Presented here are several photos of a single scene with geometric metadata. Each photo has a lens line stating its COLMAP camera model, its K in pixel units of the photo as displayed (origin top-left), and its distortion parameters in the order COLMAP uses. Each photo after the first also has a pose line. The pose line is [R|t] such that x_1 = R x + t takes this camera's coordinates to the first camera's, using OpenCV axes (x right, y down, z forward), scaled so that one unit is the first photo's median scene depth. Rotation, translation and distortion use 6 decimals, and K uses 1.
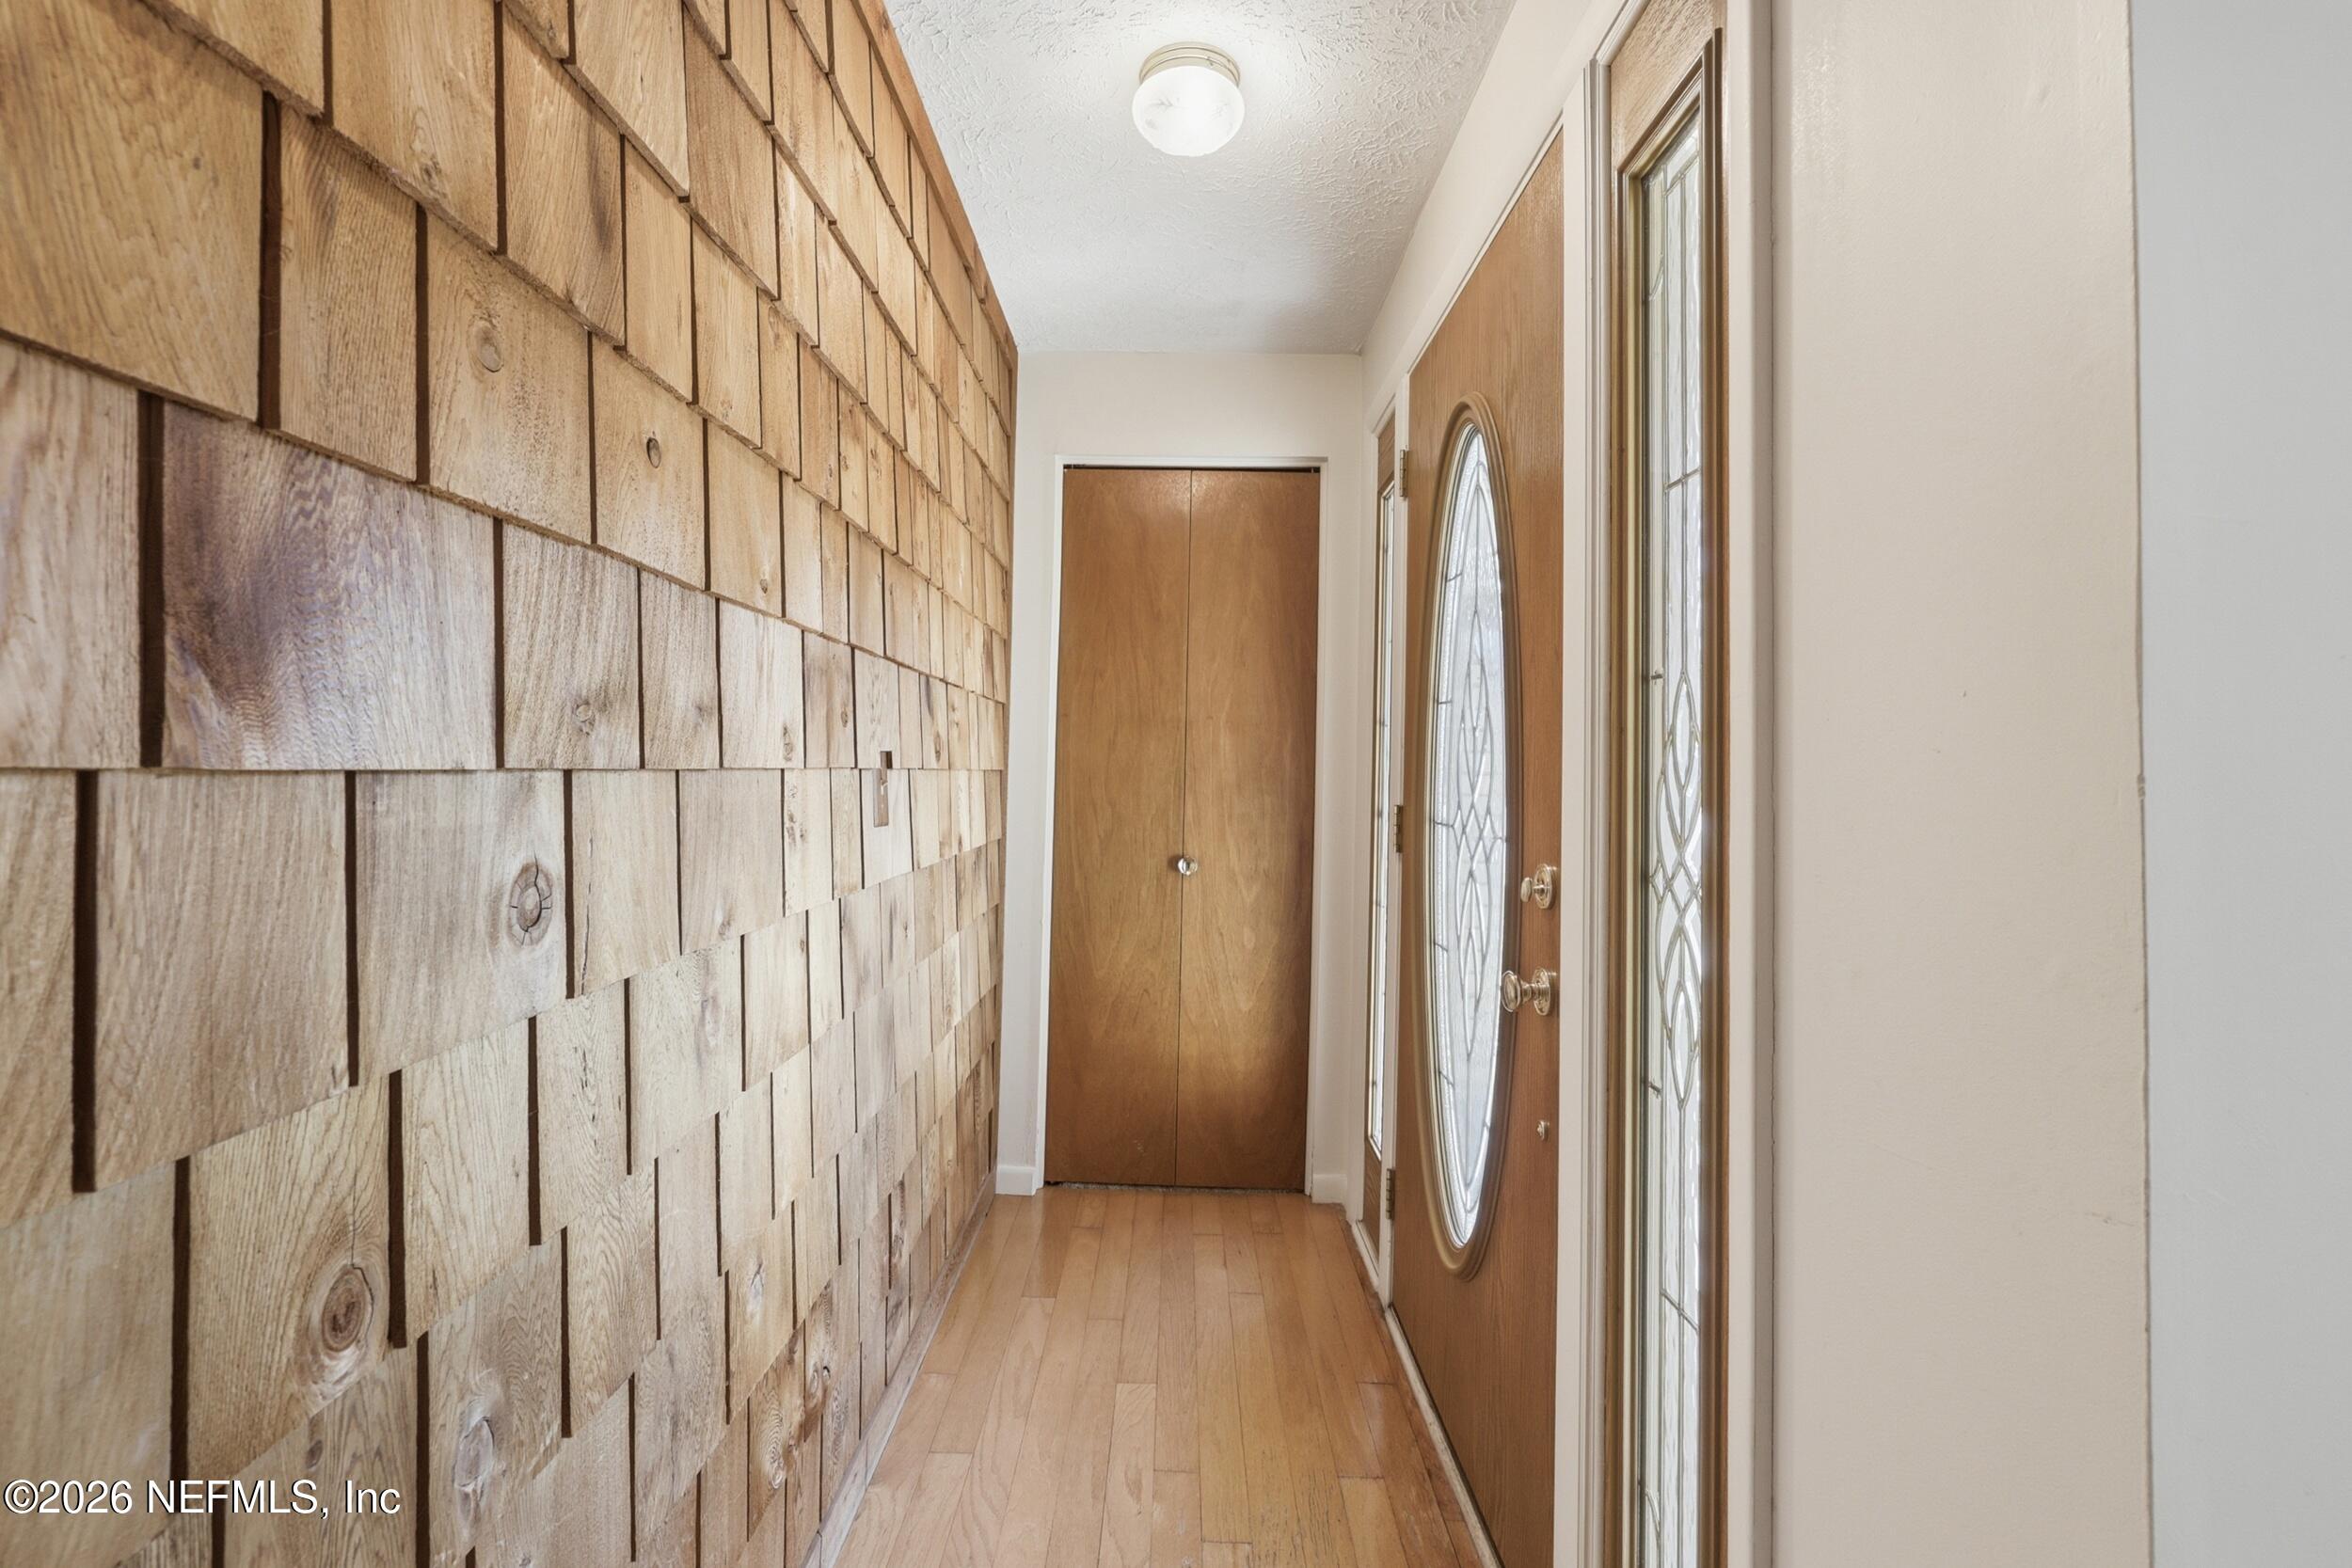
lens RADIAL K [[1005.5, 0, 1171.4], [0, 1005.5, 727.1], [0, 0, 1]] dist [0.001523, 0.000006]
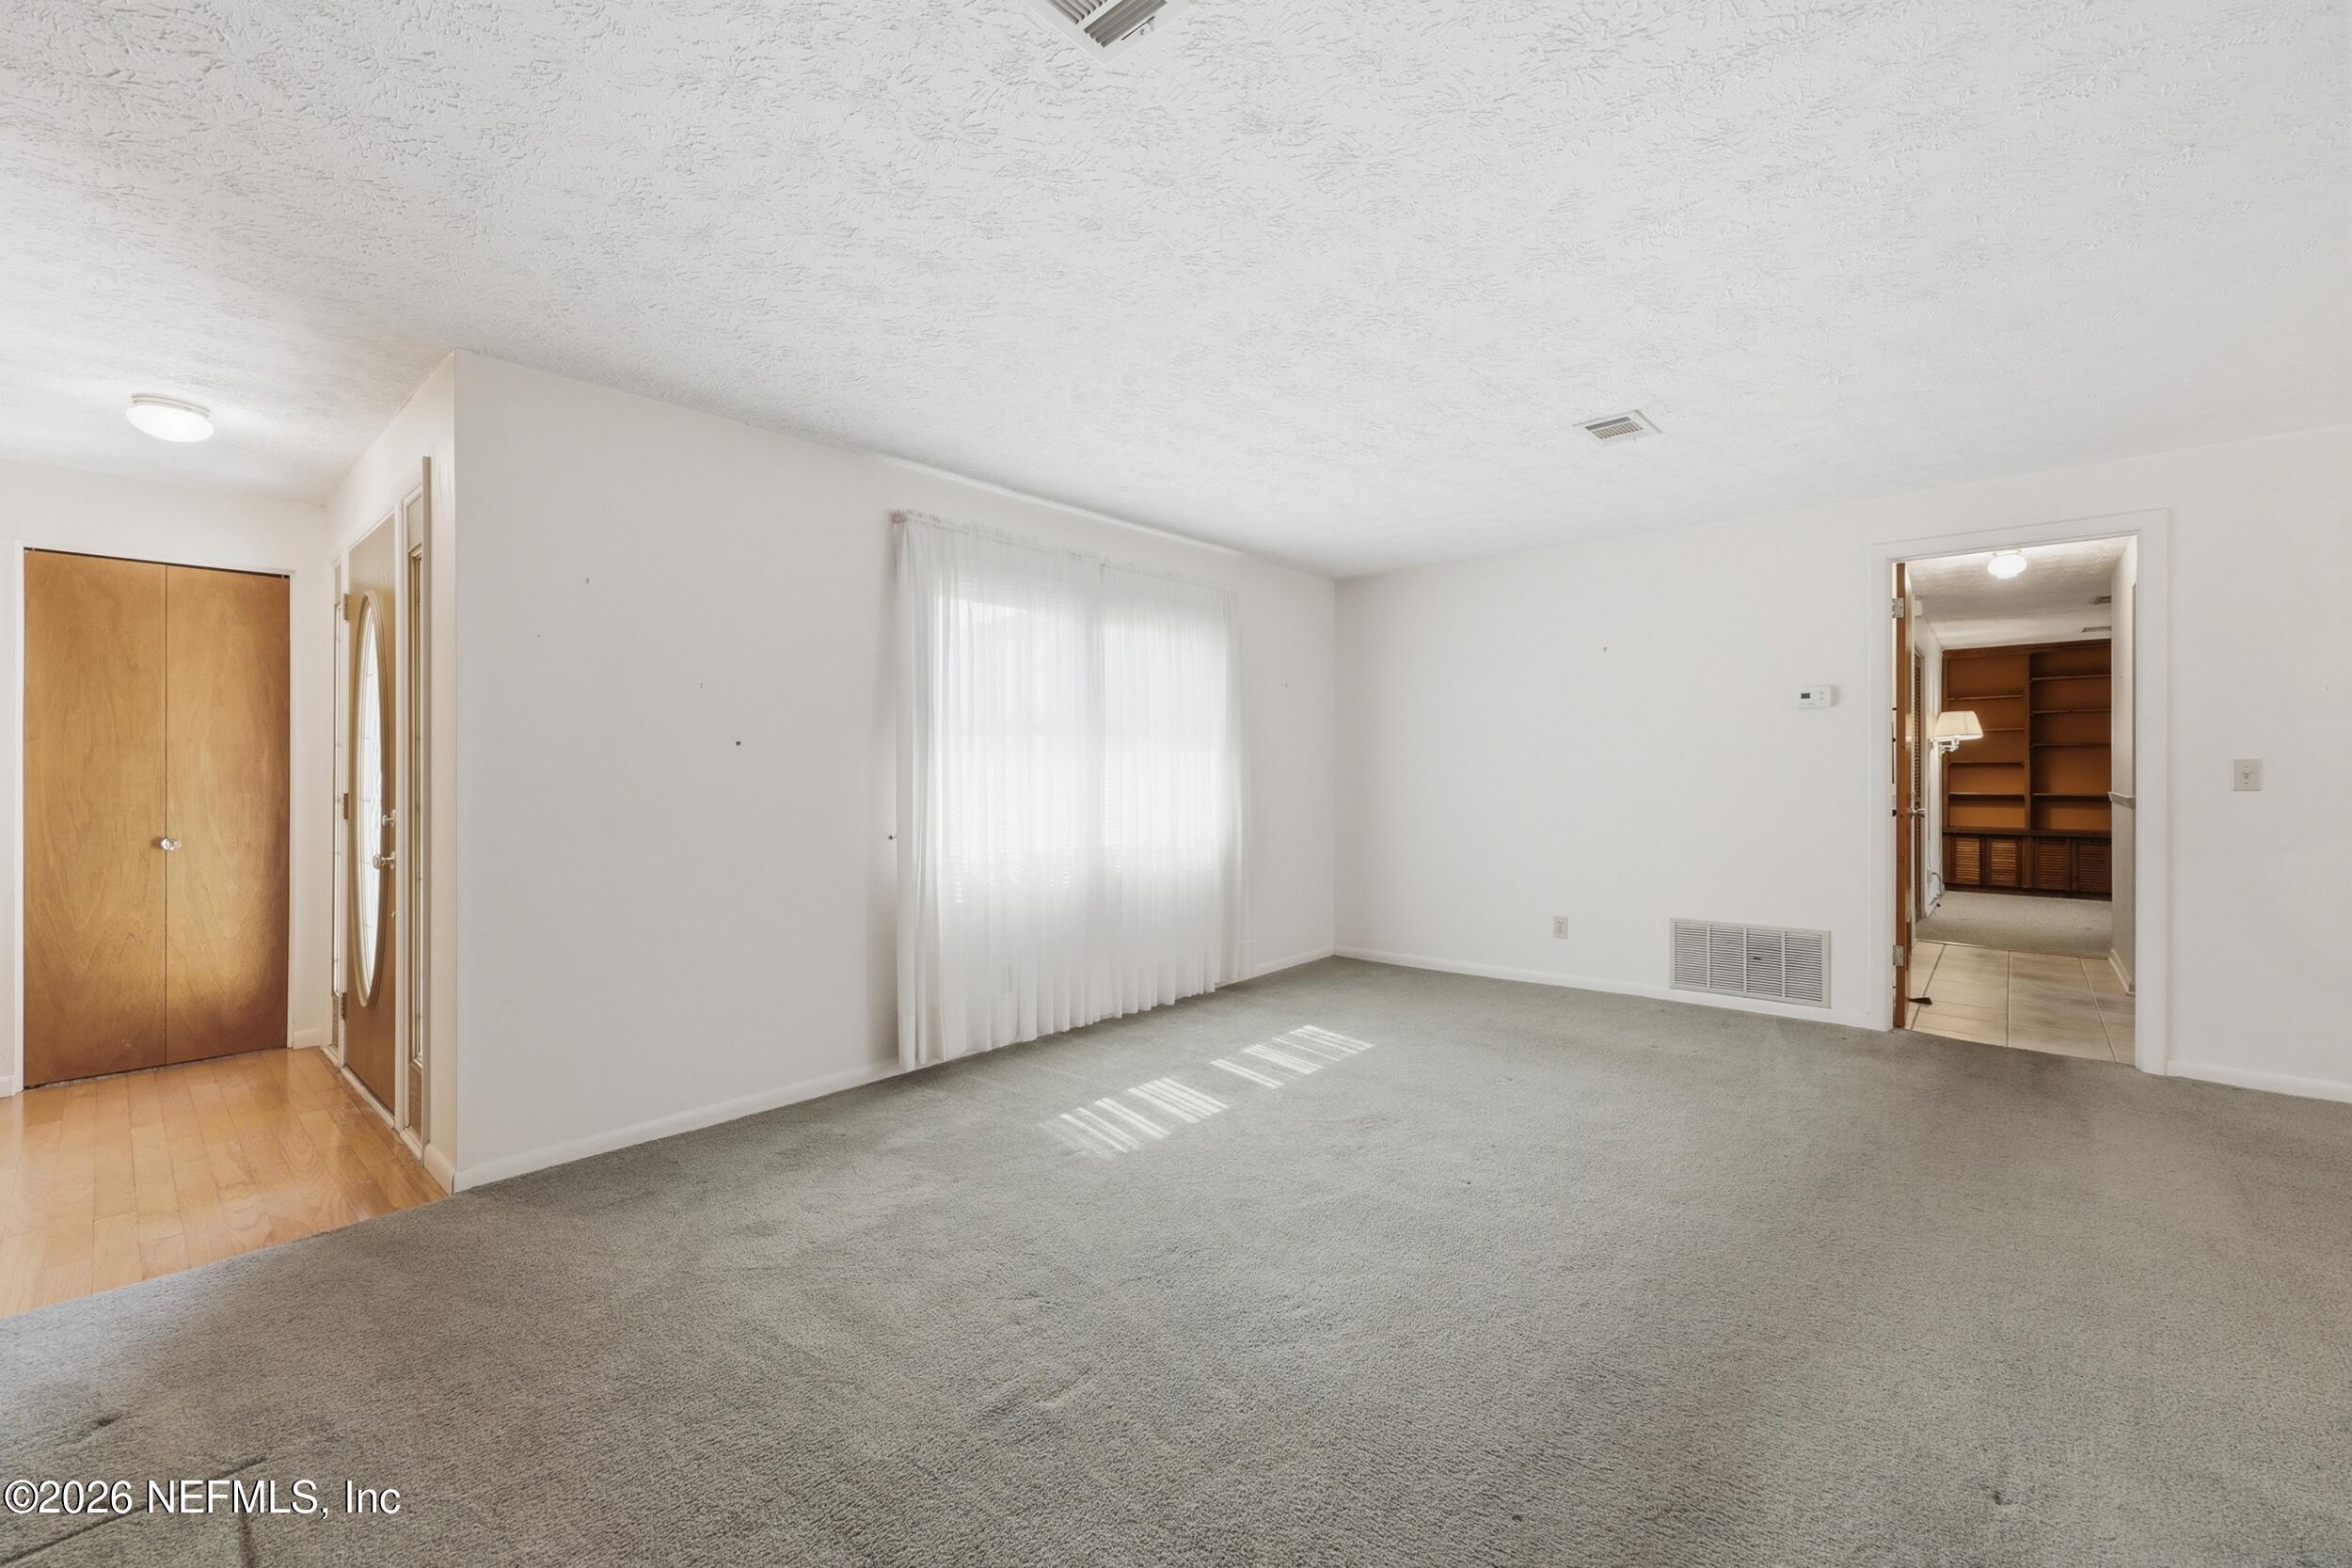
lens RADIAL K [[959.2, 0, 1175.6], [0, 959.2, 772.1], [0, 0, 1]] dist [0.000846, 0.000313]
pose [[0.660130, -0.023568, 0.750781, -0.077855], [-0.014722, 0.998910, 0.044302, -0.056313], [-0.751007, -0.040298, 0.659064, -1.184977]]
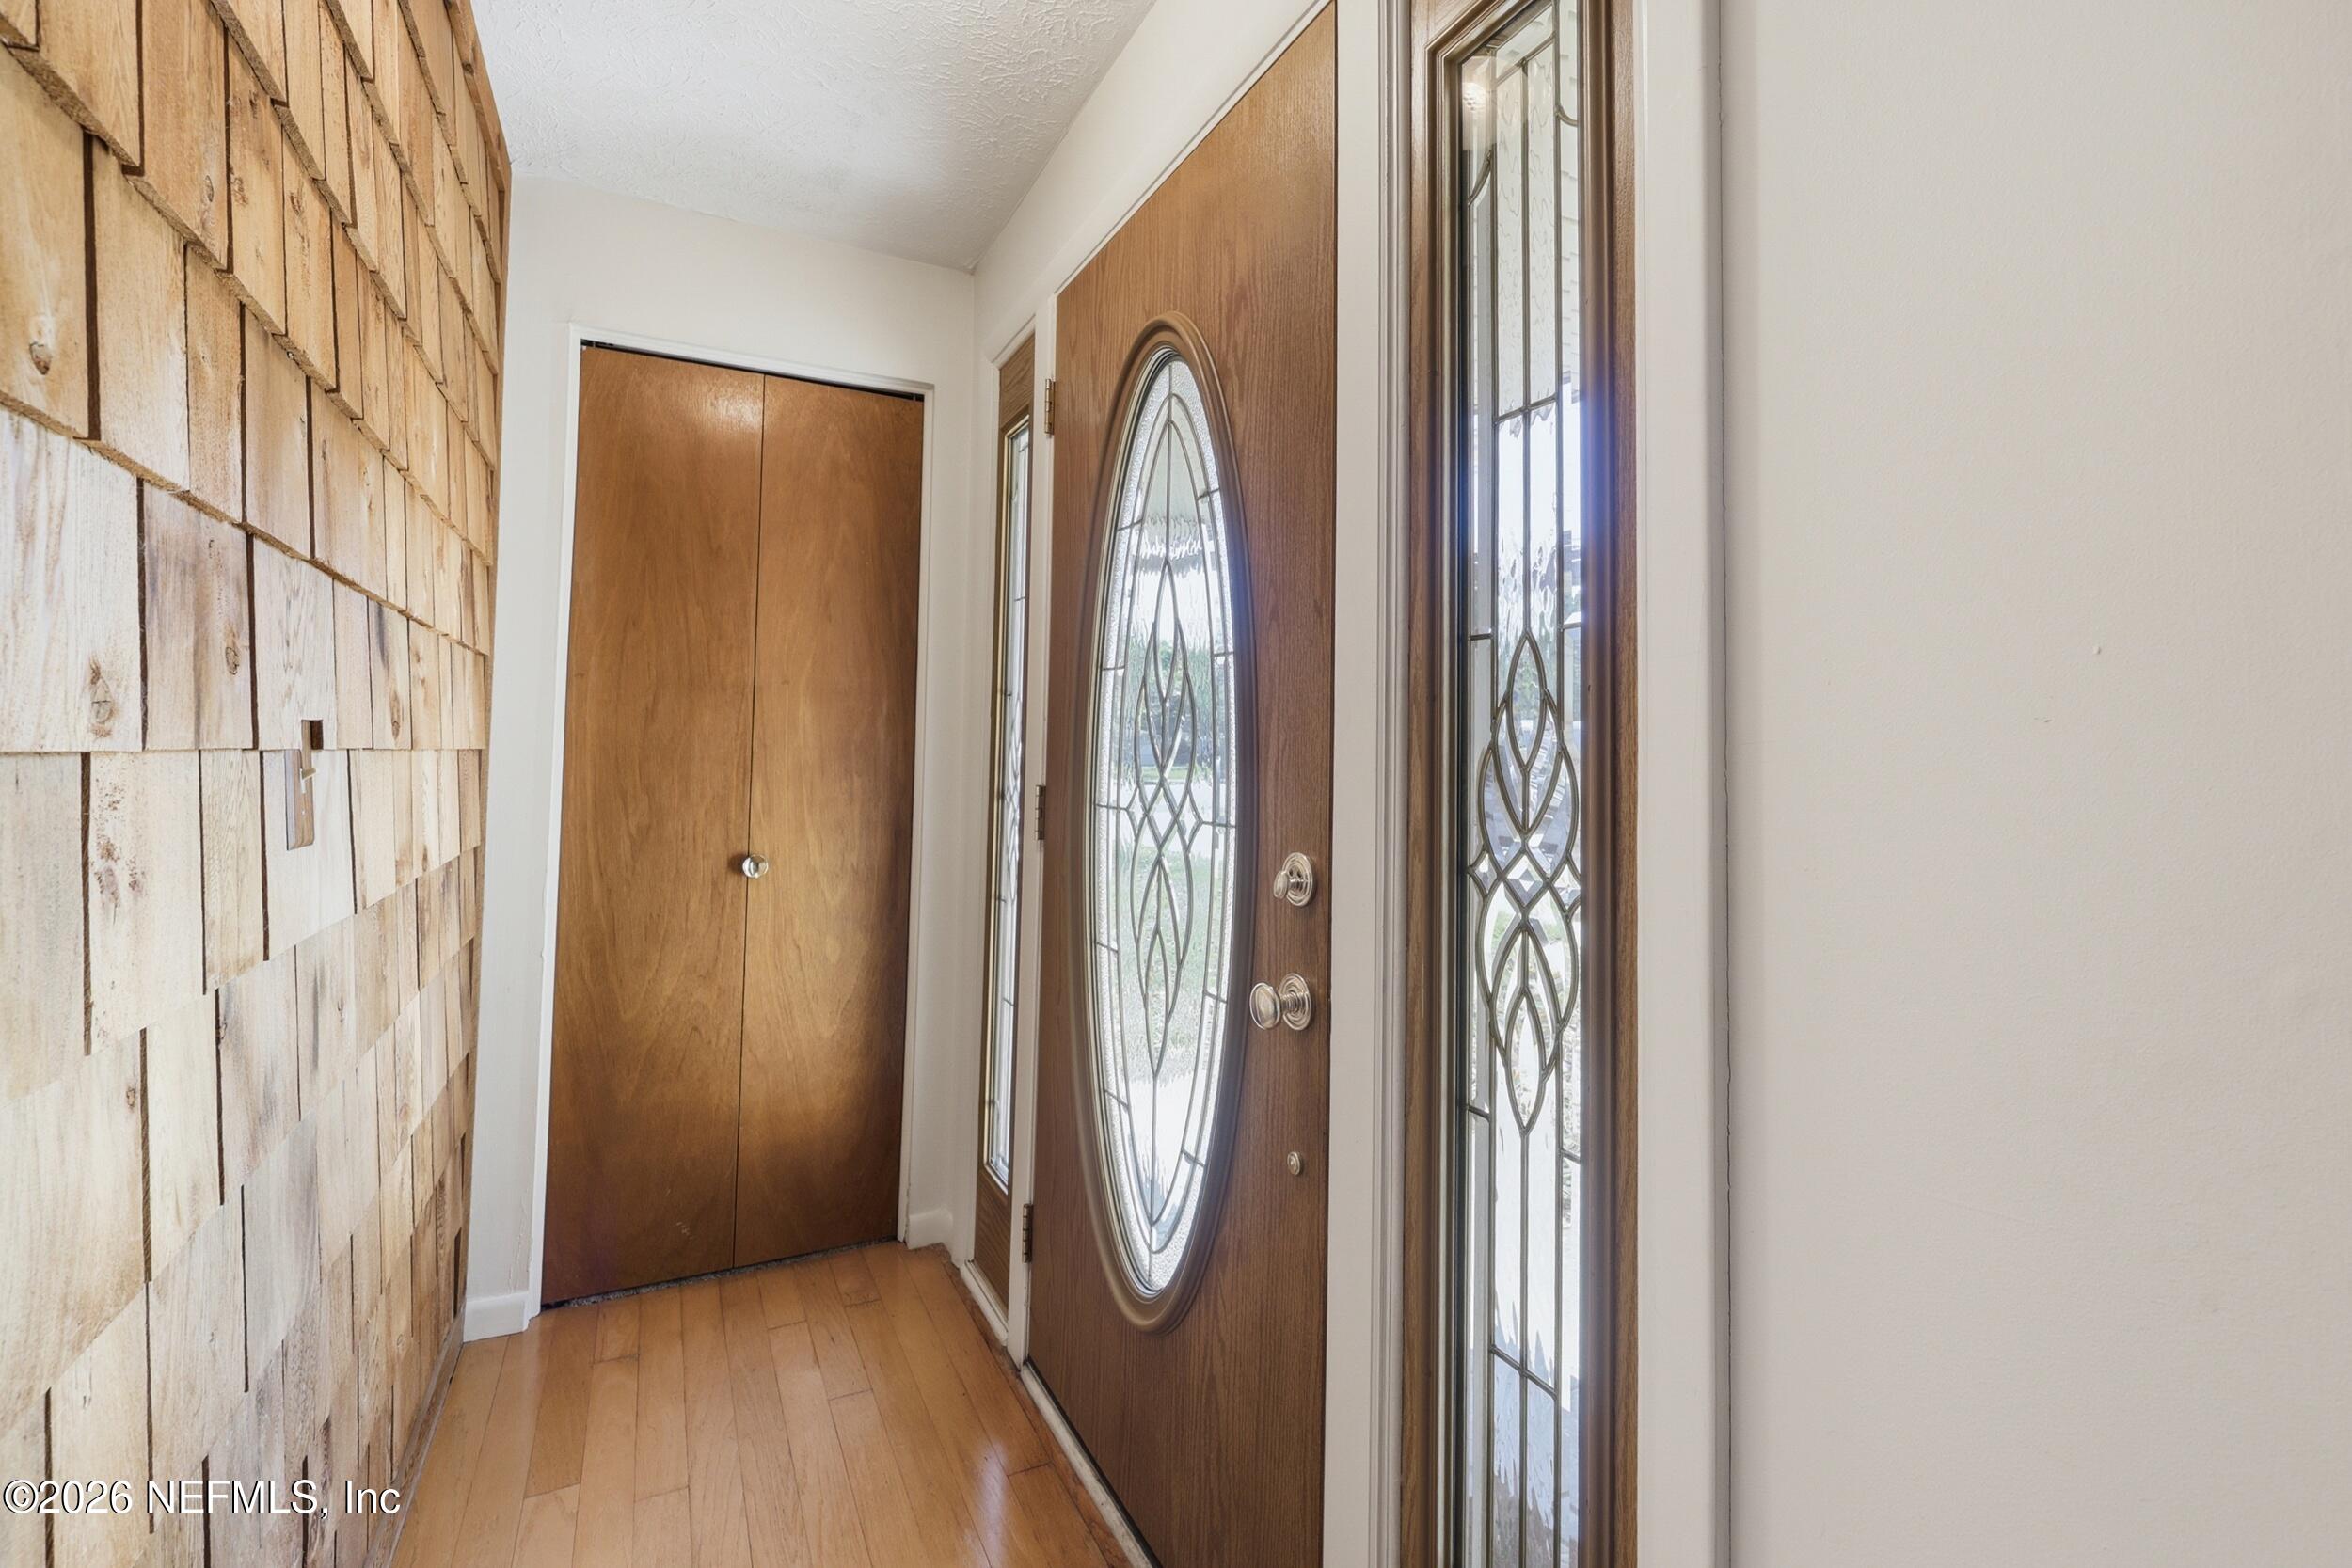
lens RADIAL K [[1006.3, 0, 1167.9], [0, 1006.3, 707.0], [0, 0, 1]] dist [-0.000402, 0.000219]
pose [[0.889020, 0.010349, 0.457751, -0.072160], [-0.012706, 0.999917, 0.002070, 0.005786], [-0.457692, -0.007656, 0.889078, 0.163941]]
